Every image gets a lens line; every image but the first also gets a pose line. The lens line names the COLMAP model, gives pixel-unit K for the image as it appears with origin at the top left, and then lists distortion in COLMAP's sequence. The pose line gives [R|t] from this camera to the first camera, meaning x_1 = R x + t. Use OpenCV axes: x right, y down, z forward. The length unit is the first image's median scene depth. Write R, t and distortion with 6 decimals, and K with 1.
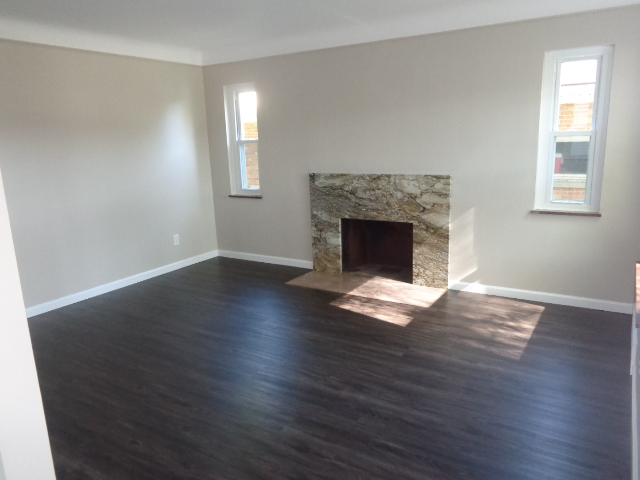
lens RADIAL K [[480.6, 0, 320.0], [0, 480.6, 240.0], [0, 0, 1]] dist [0.001766, 0.002149]
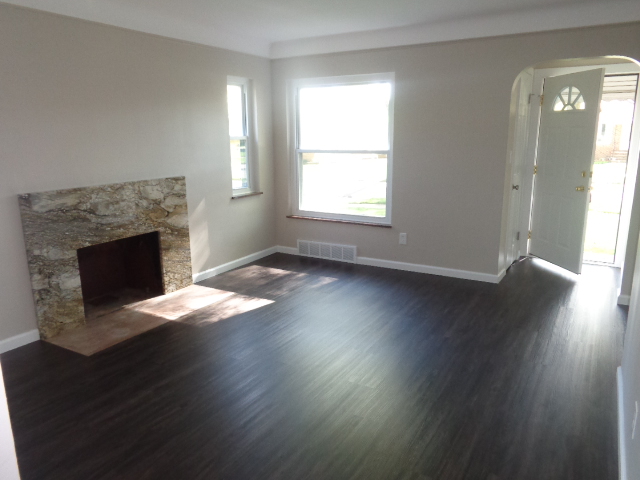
lens RADIAL K [[480.6, 0, 320.0], [0, 480.6, 240.0], [0, 0, 1]] dist [0.001766, 0.002149]
pose [[-0.030091, -0.193501, 0.980639, -0.730169], [0.212589, 0.957397, 0.195438, -0.131599], [-0.976678, 0.214353, 0.012327, 0.669583]]
